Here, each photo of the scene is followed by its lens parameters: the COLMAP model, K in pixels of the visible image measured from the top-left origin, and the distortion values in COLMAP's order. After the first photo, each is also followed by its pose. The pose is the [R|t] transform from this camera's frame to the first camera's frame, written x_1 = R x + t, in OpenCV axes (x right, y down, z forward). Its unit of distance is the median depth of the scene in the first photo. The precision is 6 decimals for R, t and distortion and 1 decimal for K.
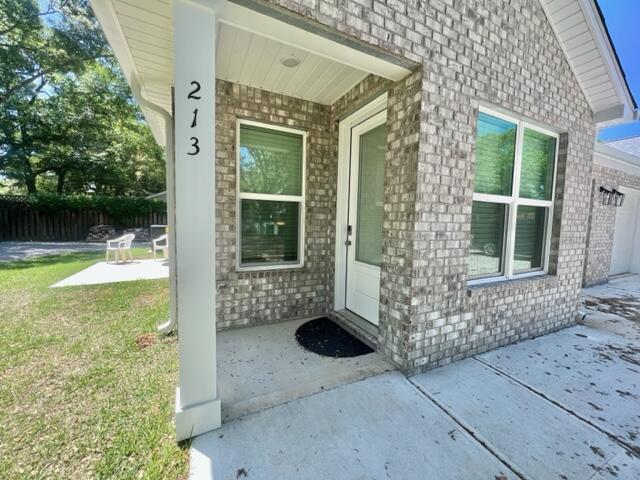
lens RADIAL K [[255.8, 0, 322.3], [0, 255.8, 239.5], [0, 0, 1]] dist [-0.000589, -0.000093]
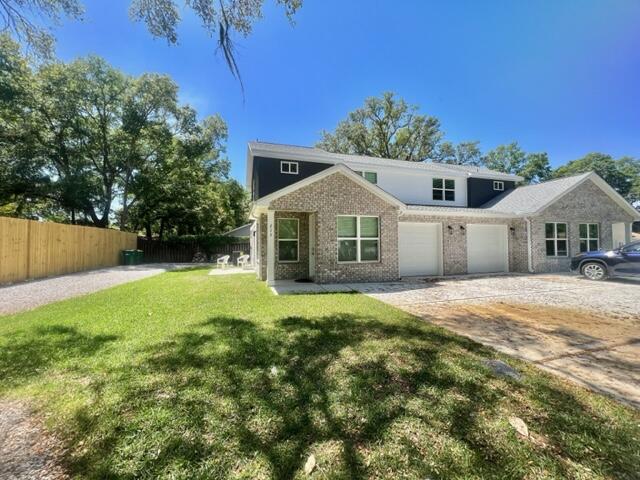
lens RADIAL K [[255.8, 0, 322.2], [0, 255.8, 238.3], [0, 0, 1]] dist [-0.000589, -0.000093]
pose [[0.987783, -0.034687, -0.151929, 0.709183], [0.018797, 0.994316, -0.104801, 0.161512], [0.154700, 0.100665, 0.982820, -2.085405]]
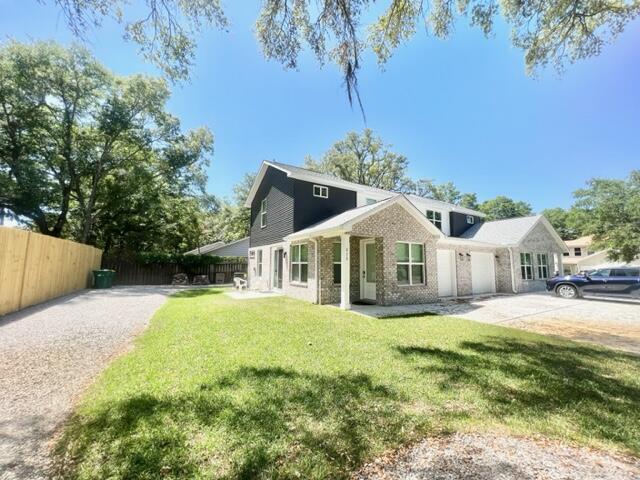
lens RADIAL K [[255.8, 0, 321.1], [0, 255.8, 238.5], [0, 0, 1]] dist [-0.000589, -0.000093]
pose [[0.995693, -0.005720, 0.092533, -0.747367], [0.022227, 0.983712, -0.178373, 0.105144], [-0.090005, 0.179661, 0.979602, -2.231742]]
